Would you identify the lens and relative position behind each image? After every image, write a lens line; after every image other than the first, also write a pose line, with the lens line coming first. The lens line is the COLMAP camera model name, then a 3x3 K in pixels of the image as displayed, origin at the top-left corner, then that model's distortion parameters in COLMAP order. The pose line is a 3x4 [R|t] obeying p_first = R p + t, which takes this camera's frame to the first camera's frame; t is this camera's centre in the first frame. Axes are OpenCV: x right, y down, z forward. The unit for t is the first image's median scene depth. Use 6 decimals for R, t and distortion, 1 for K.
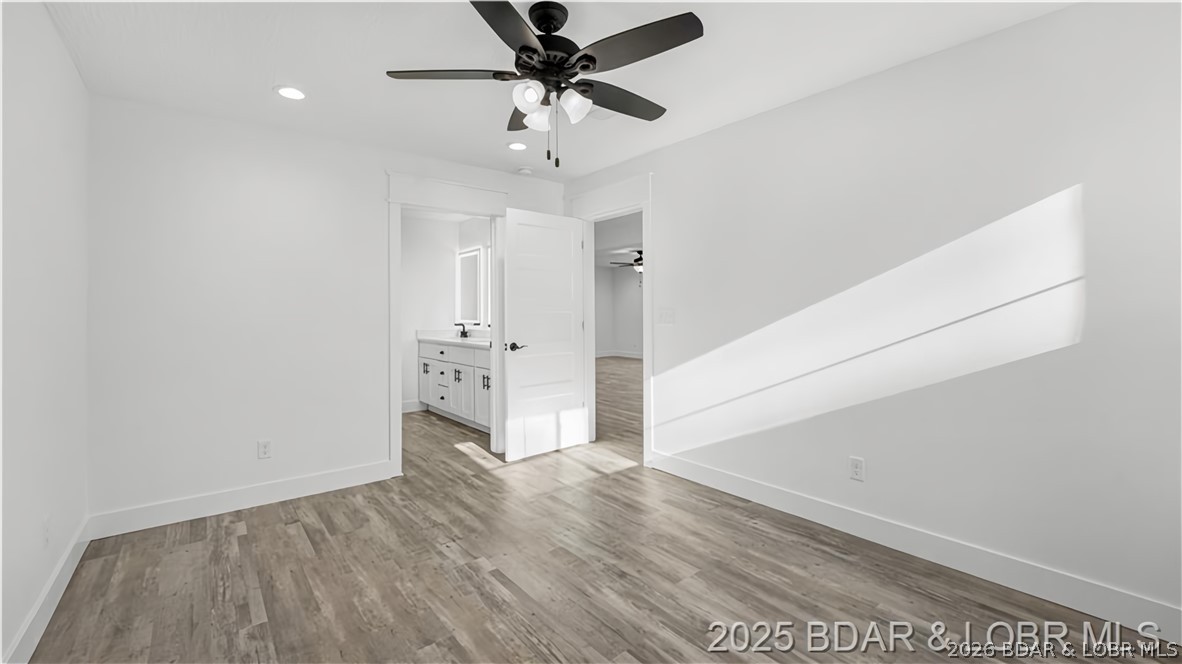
lens RADIAL K [[487.7, 0, 584.8], [0, 487.7, 326.2], [0, 0, 1]] dist [0.001122, 0.000212]
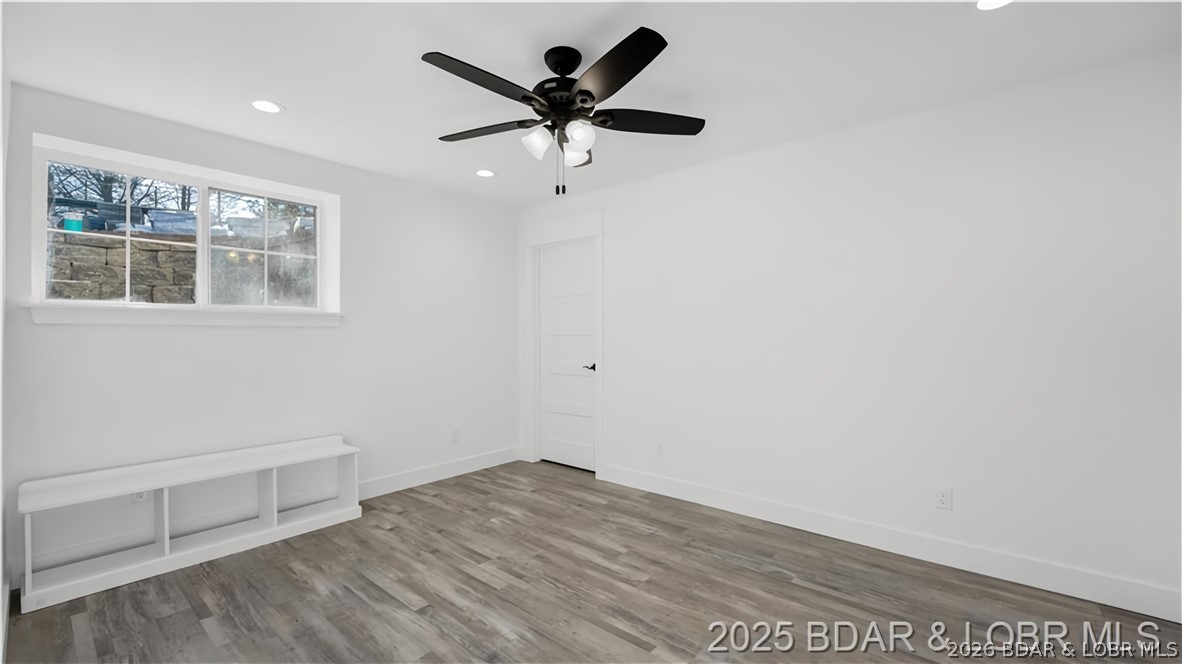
lens RADIAL K [[487.7, 0, 584.8], [0, 487.7, 326.2], [0, 0, 1]] dist [0.001122, 0.000212]
pose [[-0.983292, 0.006682, -0.181913, 0.076477], [0.005285, 0.999953, 0.008161, -0.051355], [0.181959, 0.007064, -0.983281, 2.006798]]
